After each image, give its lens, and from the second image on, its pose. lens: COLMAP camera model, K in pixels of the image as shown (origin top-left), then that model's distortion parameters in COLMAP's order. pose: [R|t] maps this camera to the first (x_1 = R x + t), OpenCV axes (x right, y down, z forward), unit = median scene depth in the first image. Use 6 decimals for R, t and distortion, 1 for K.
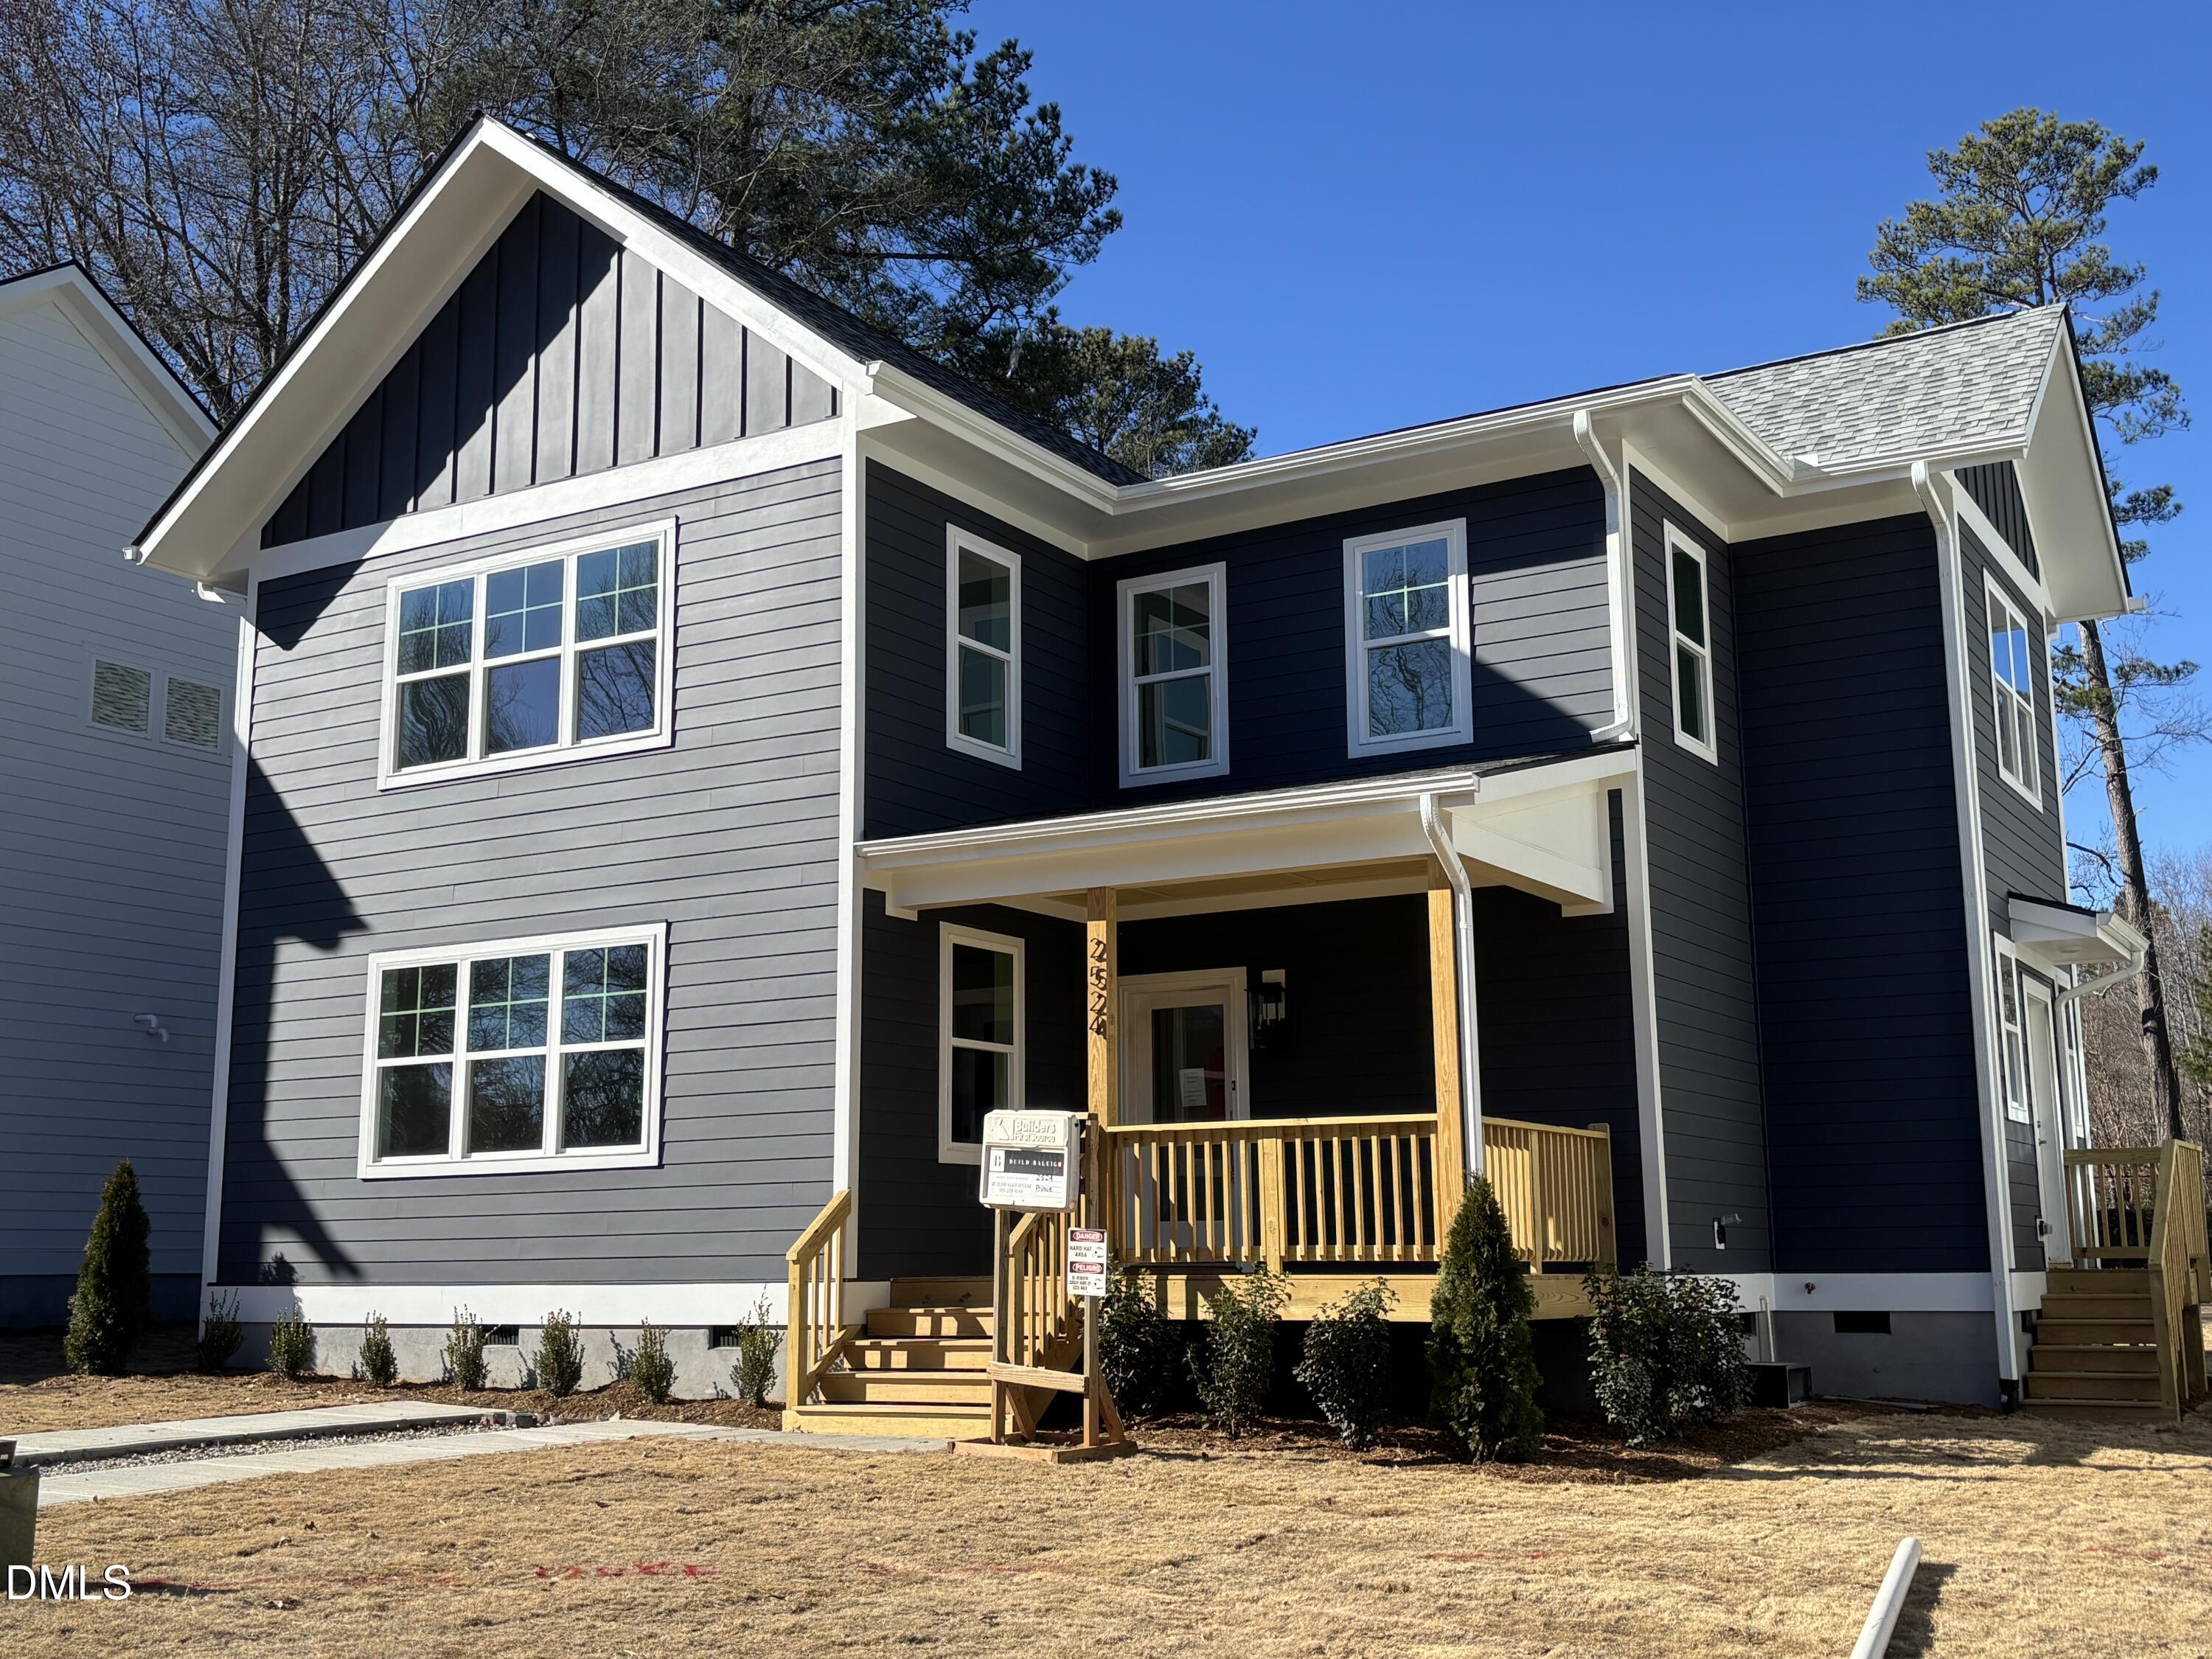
lens RADIAL K [[2377.7, 0, 1109.7], [0, 2377.7, 804.4], [0, 0, 1]] dist [0.209740, -0.572424]
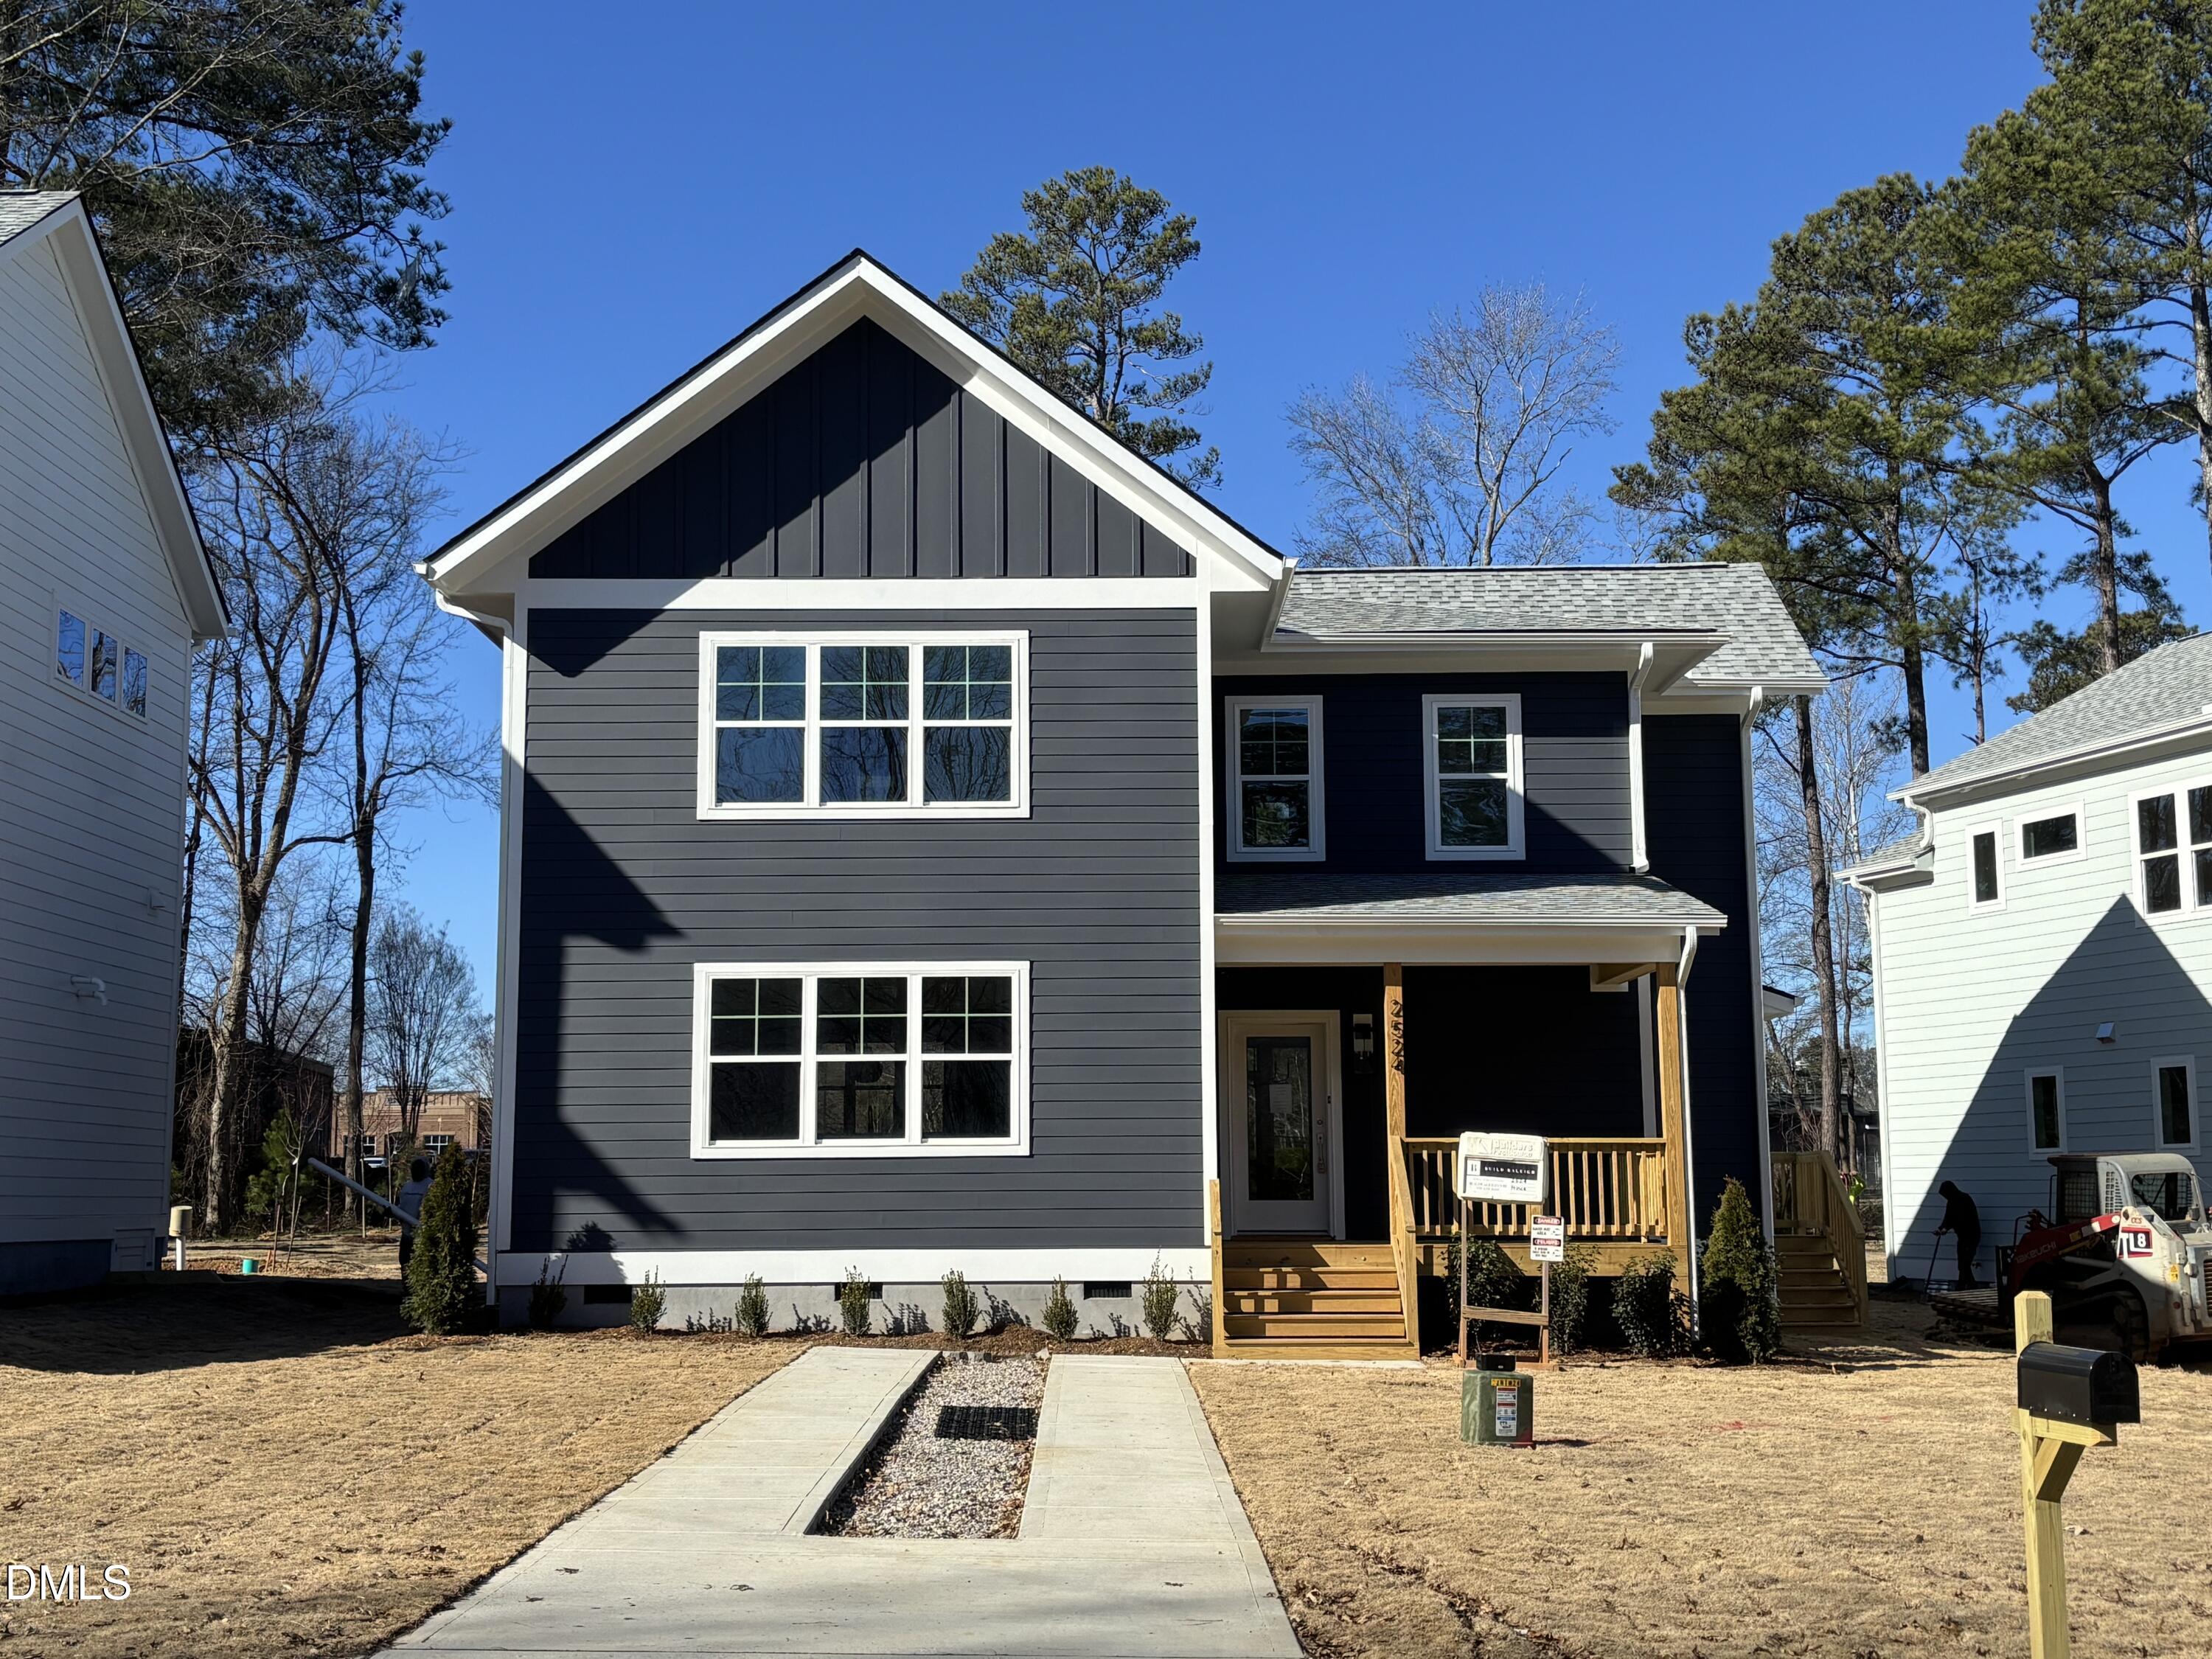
lens RADIAL K [[2638.4, 0, 1106.0], [0, 2638.4, 829.5], [0, 0, 1]] dist [0.137462, -0.001747]
pose [[0.851088, 0.075851, 0.519515, -0.831911], [-0.100537, 0.994743, 0.019466, -0.047596], [-0.515307, -0.068798, 0.854240, -0.179412]]
